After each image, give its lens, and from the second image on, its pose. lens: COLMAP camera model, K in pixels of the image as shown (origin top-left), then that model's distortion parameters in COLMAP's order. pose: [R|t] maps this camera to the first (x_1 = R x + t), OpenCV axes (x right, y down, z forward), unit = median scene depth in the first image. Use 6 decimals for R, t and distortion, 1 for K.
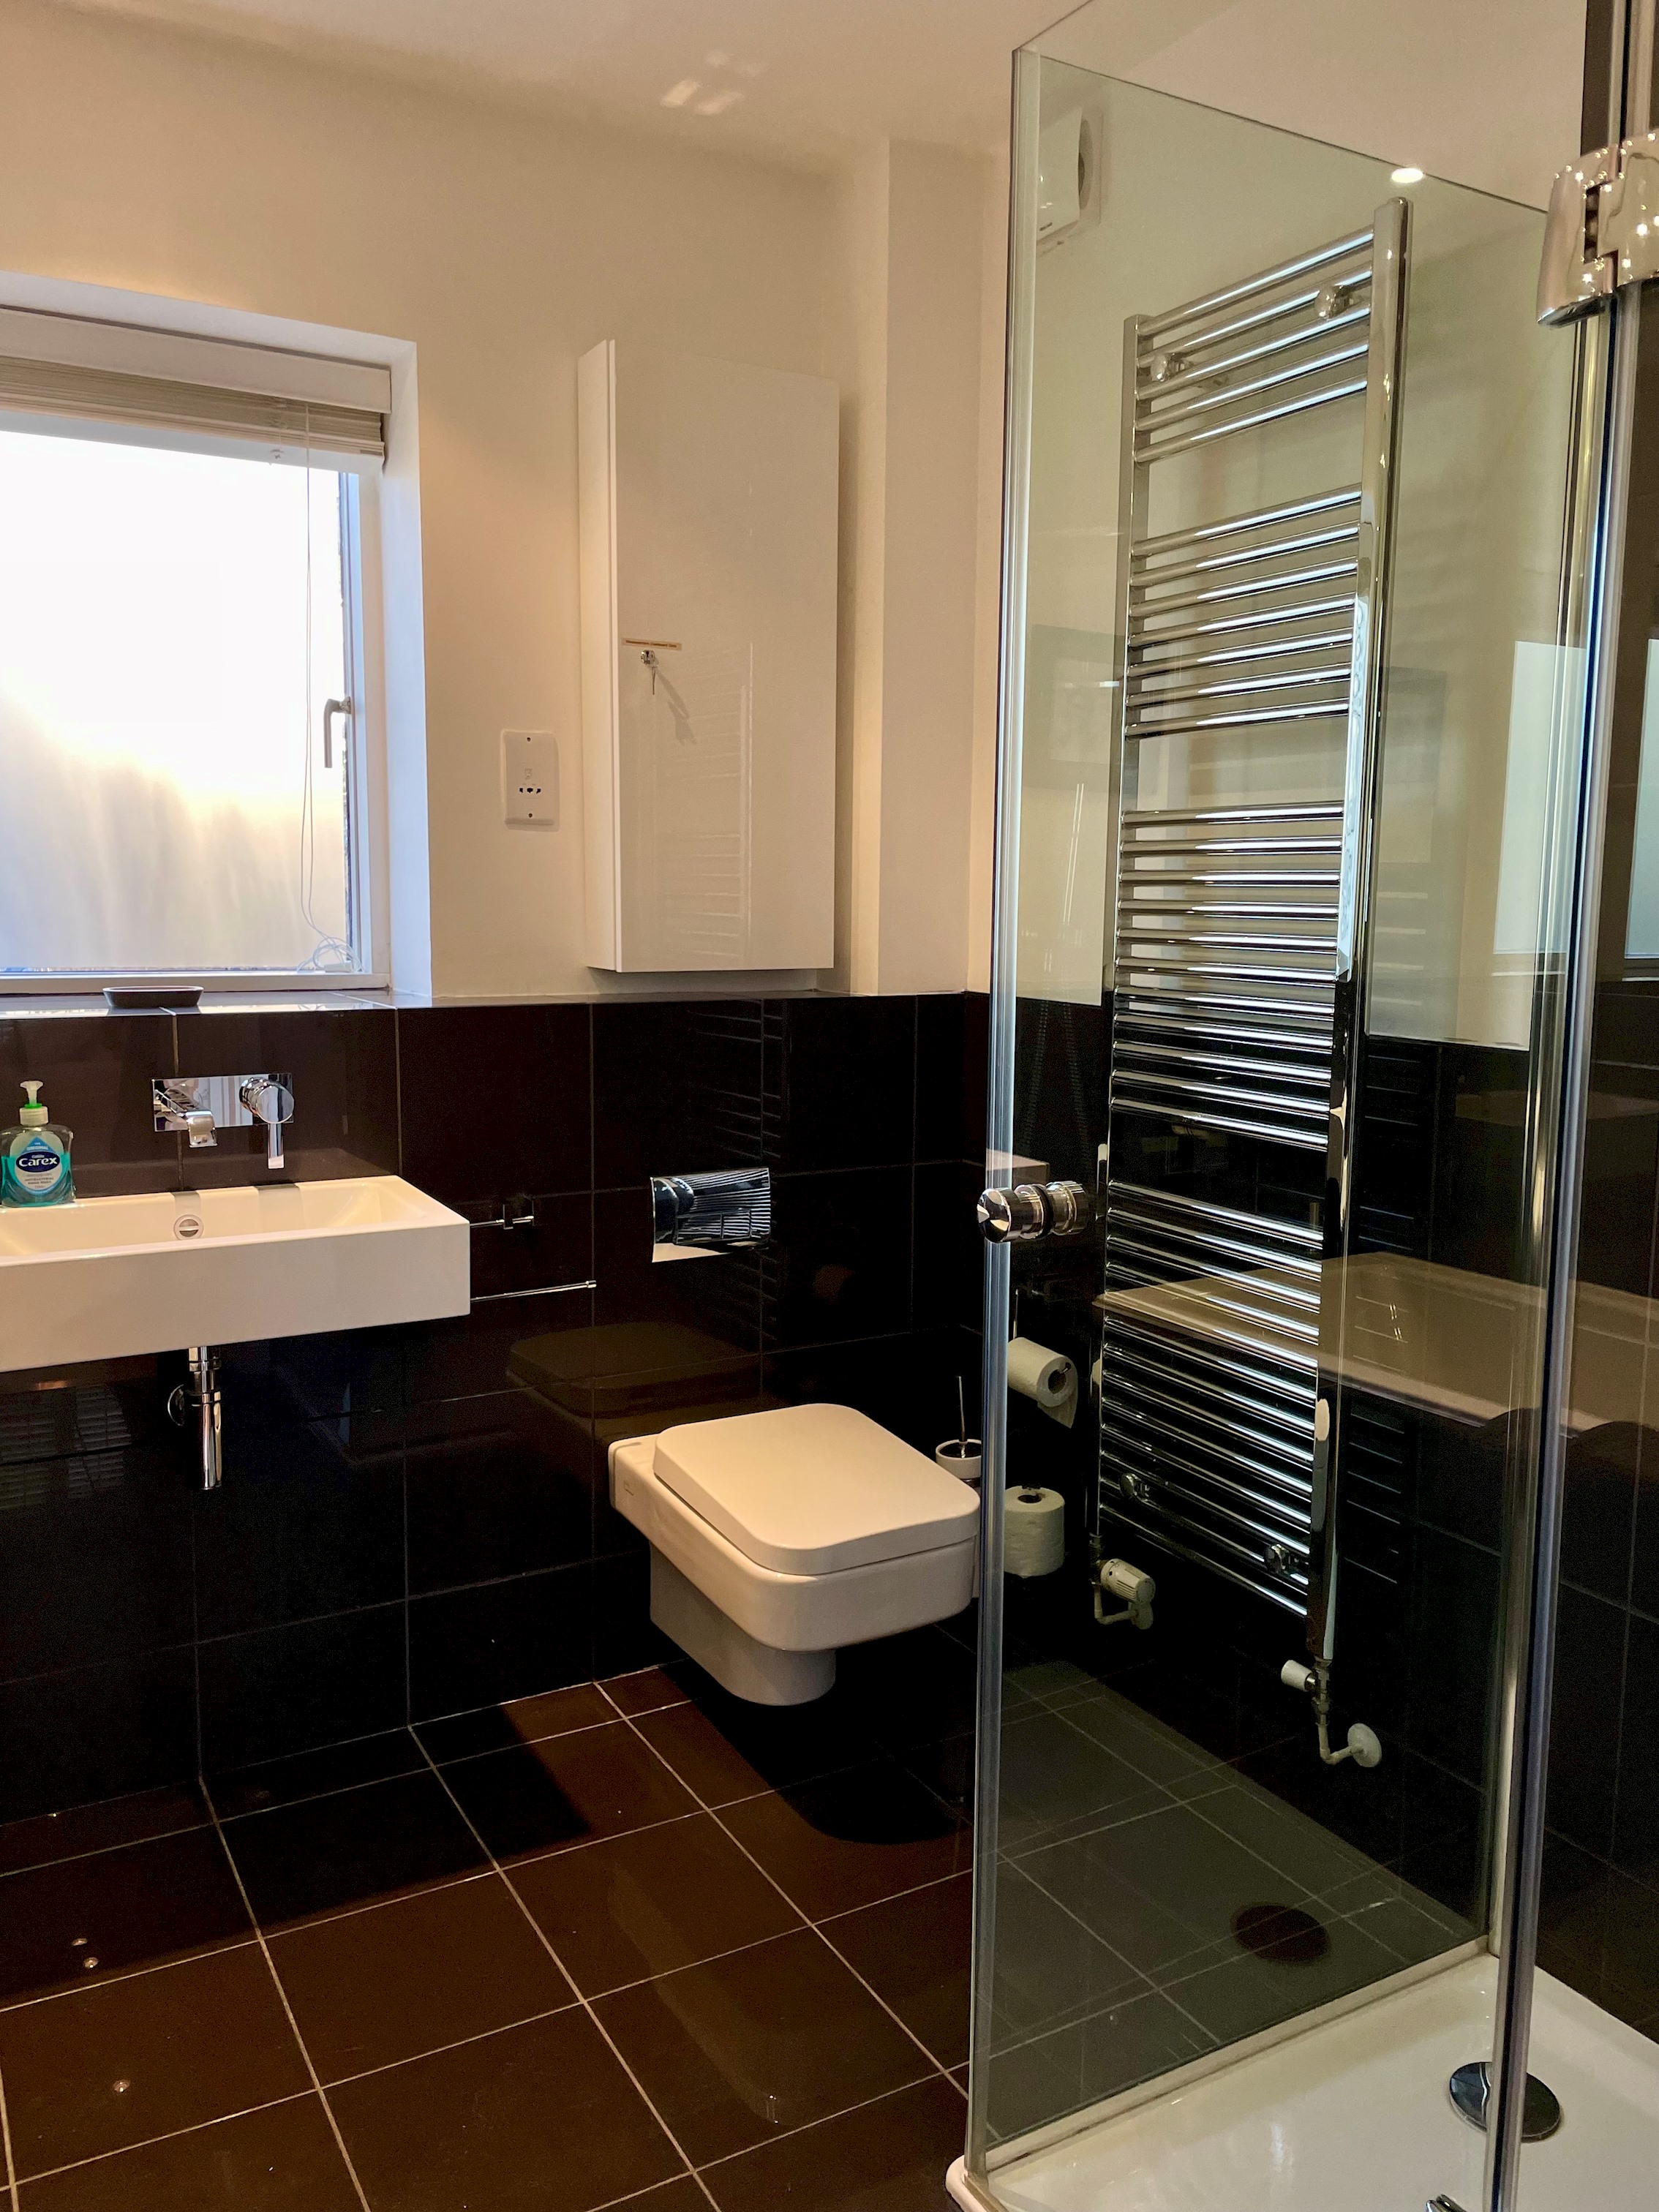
lens RADIAL K [[1709.8, 0, 832.1], [0, 1709.8, 1105.0], [0, 0, 1]] dist [0.056422, -0.067805]
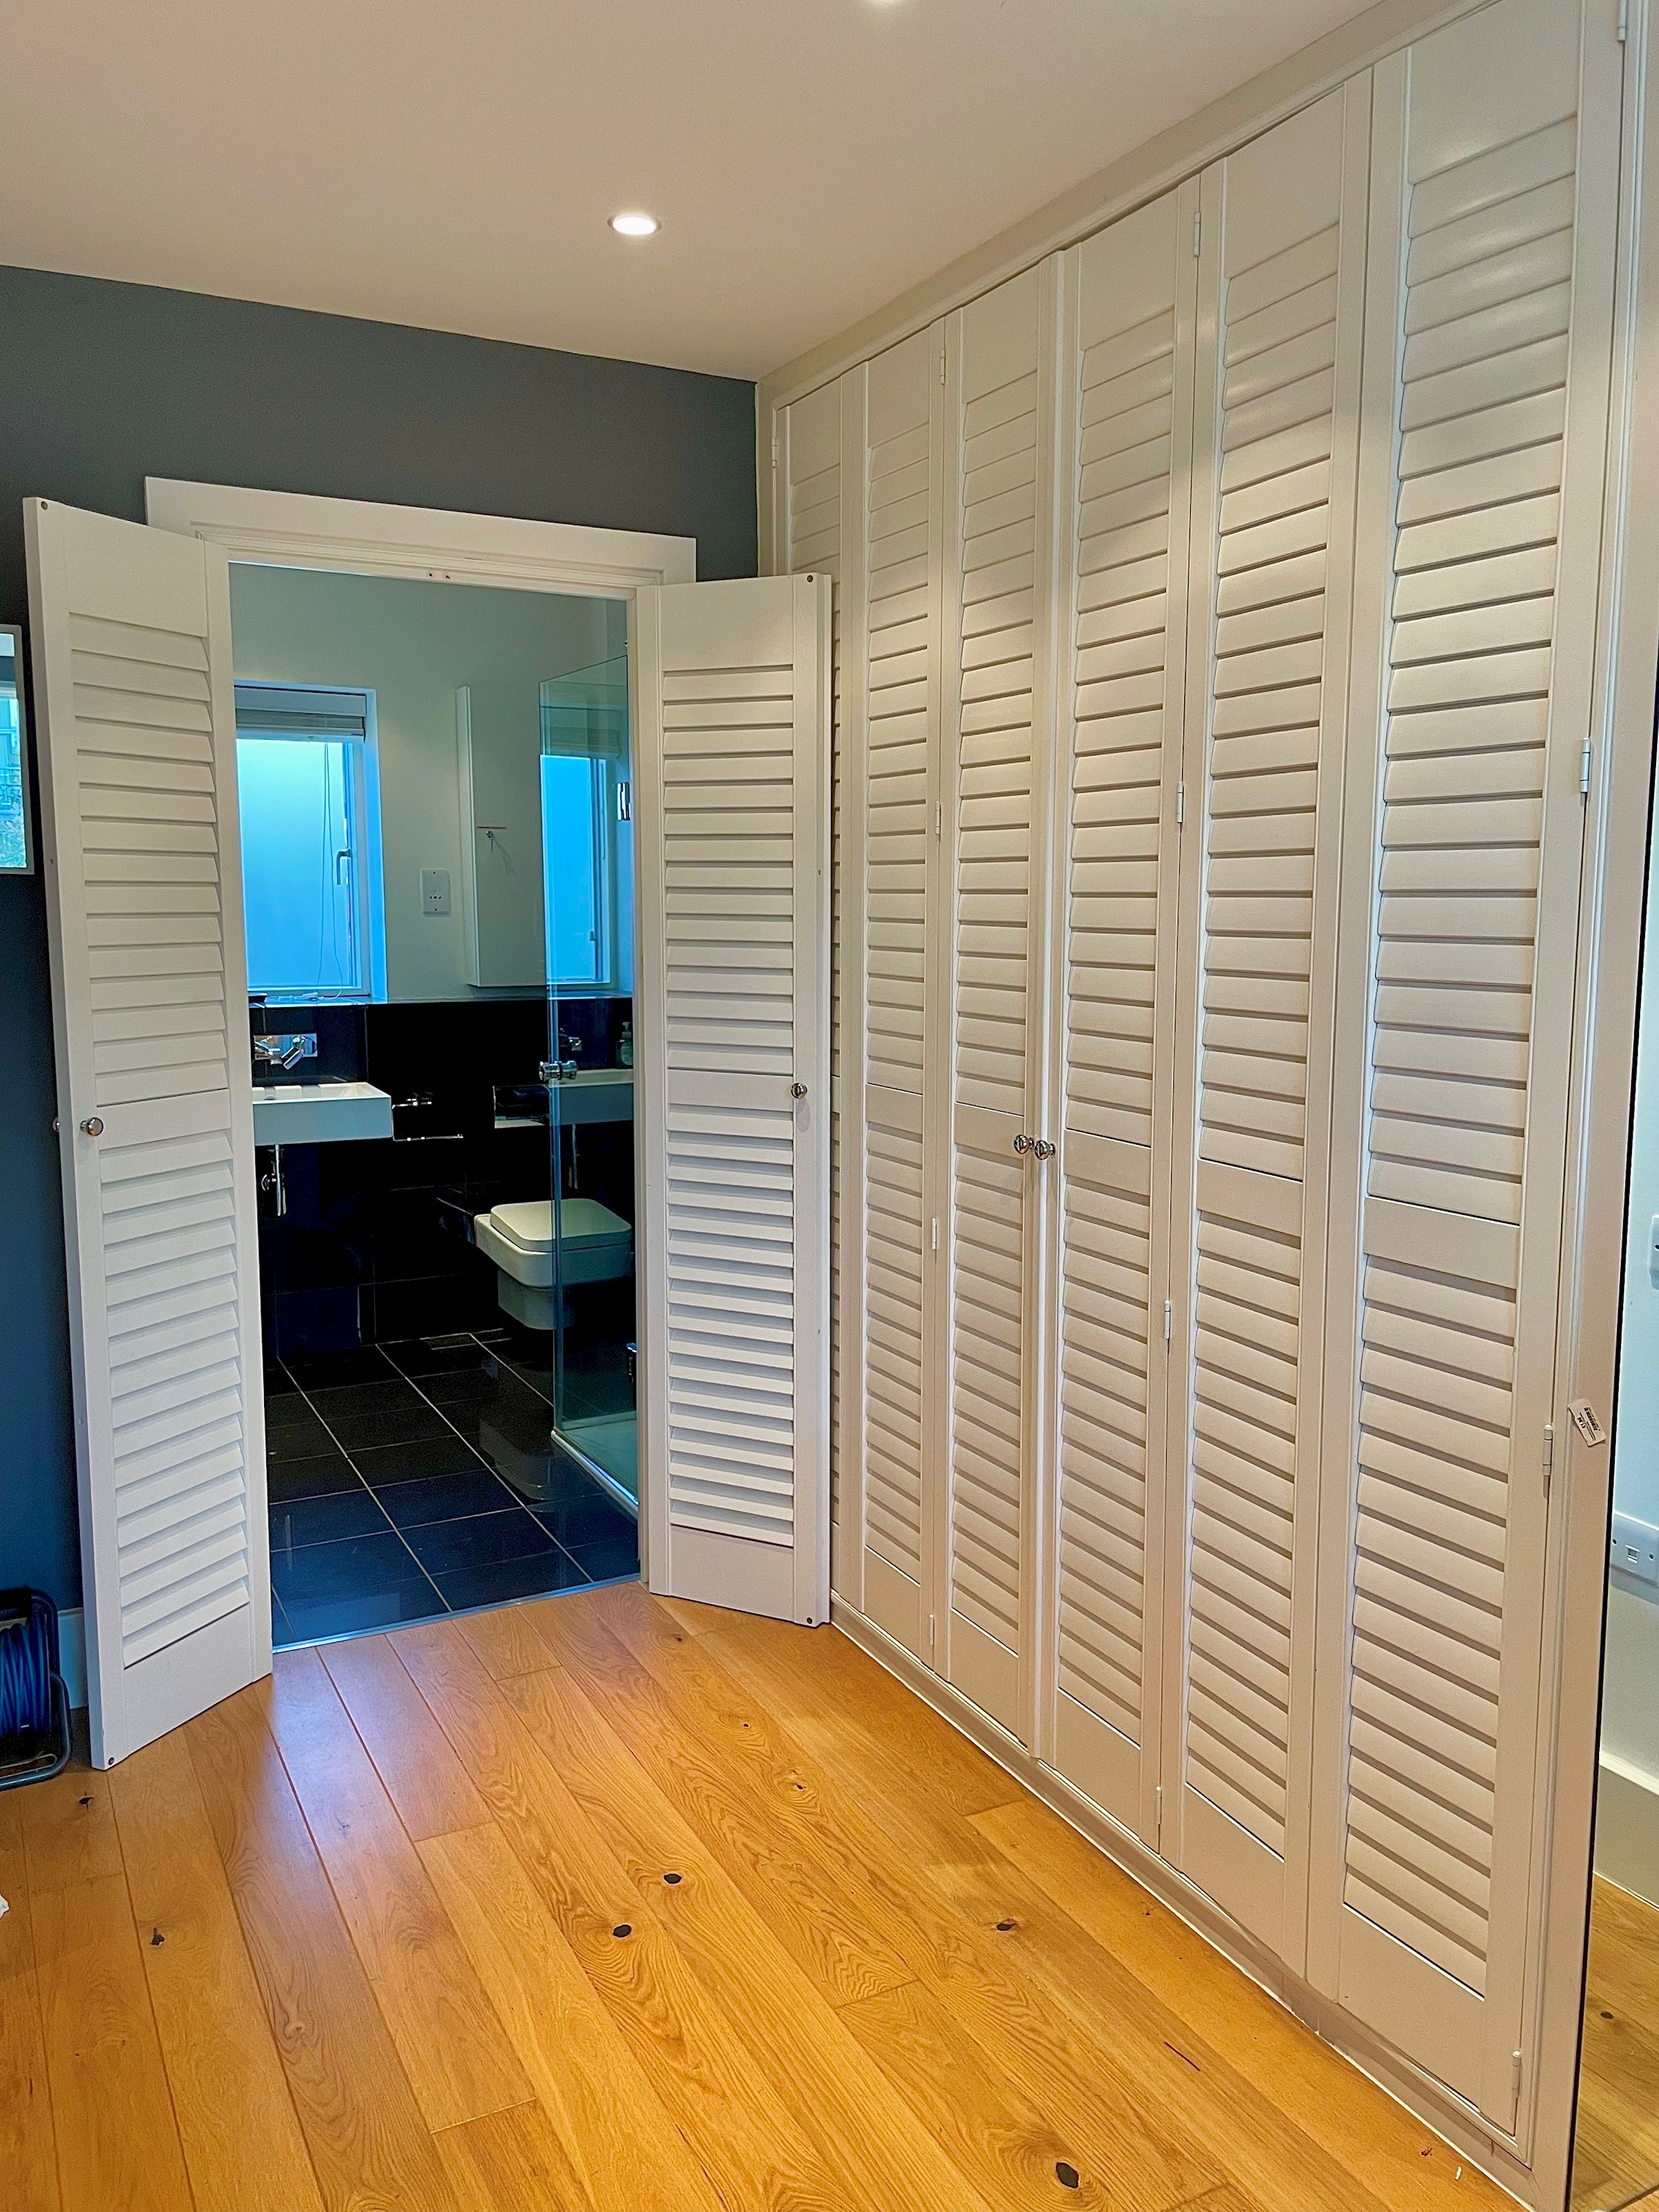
lens RADIAL K [[1709.8, 0, 833.2], [0, 1709.8, 1109.9], [0, 0, 1]] dist [0.056422, -0.067805]
pose [[0.999336, -0.003855, -0.036225, 0.368693], [0.004124, 0.999964, 0.007349, 0.055712], [0.036195, -0.007493, 0.999317, -1.022028]]
